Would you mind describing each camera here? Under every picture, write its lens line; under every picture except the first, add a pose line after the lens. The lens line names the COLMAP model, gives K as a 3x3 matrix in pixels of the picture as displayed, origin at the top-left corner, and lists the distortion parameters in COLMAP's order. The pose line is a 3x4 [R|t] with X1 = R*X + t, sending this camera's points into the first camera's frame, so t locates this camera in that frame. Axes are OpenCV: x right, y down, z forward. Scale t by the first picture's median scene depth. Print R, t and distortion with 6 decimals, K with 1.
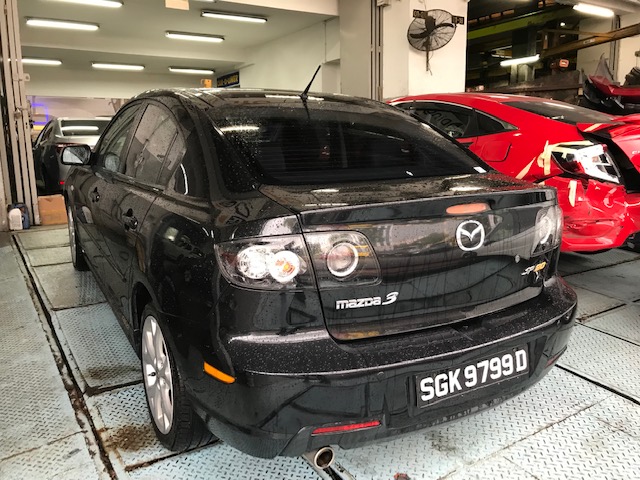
lens RADIAL K [[526.0, 0, 309.8], [0, 526.0, 234.1], [0, 0, 1]] dist [0.022482, -0.025827]
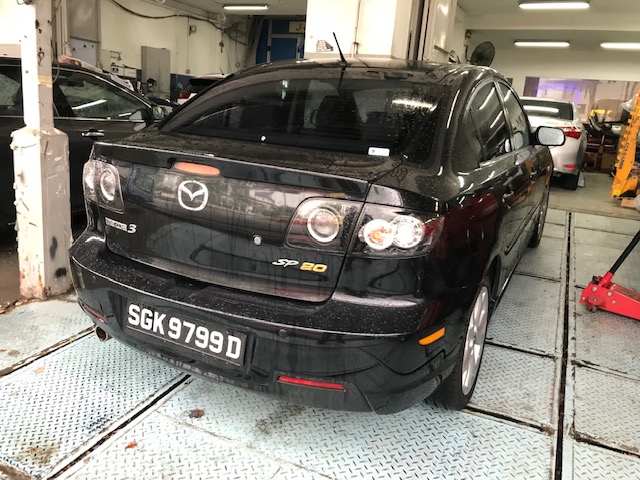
lens RADIAL K [[526.0, 0, 324.5], [0, 526.0, 238.0], [0, 0, 1]] dist [0.022482, -0.025827]
pose [[0.544560, 0.253686, -0.799436, 1.280272], [-0.226568, 0.962218, 0.151008, -0.129820], [0.807540, 0.098894, 0.581462, 0.629313]]
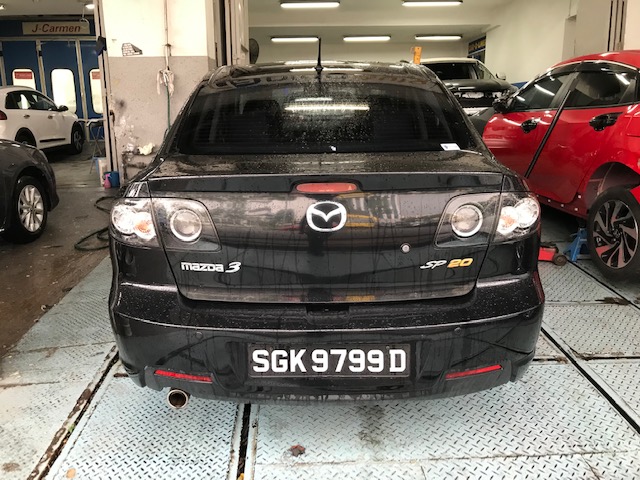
lens RADIAL K [[526.0, 0, 310.4], [0, 526.0, 224.4], [0, 0, 1]] dist [0.022482, -0.025827]
pose [[0.864983, 0.105747, -0.490532, 0.753795], [-0.084744, 0.994286, 0.064909, -0.042549], [0.494594, -0.014575, 0.869002, 0.157611]]
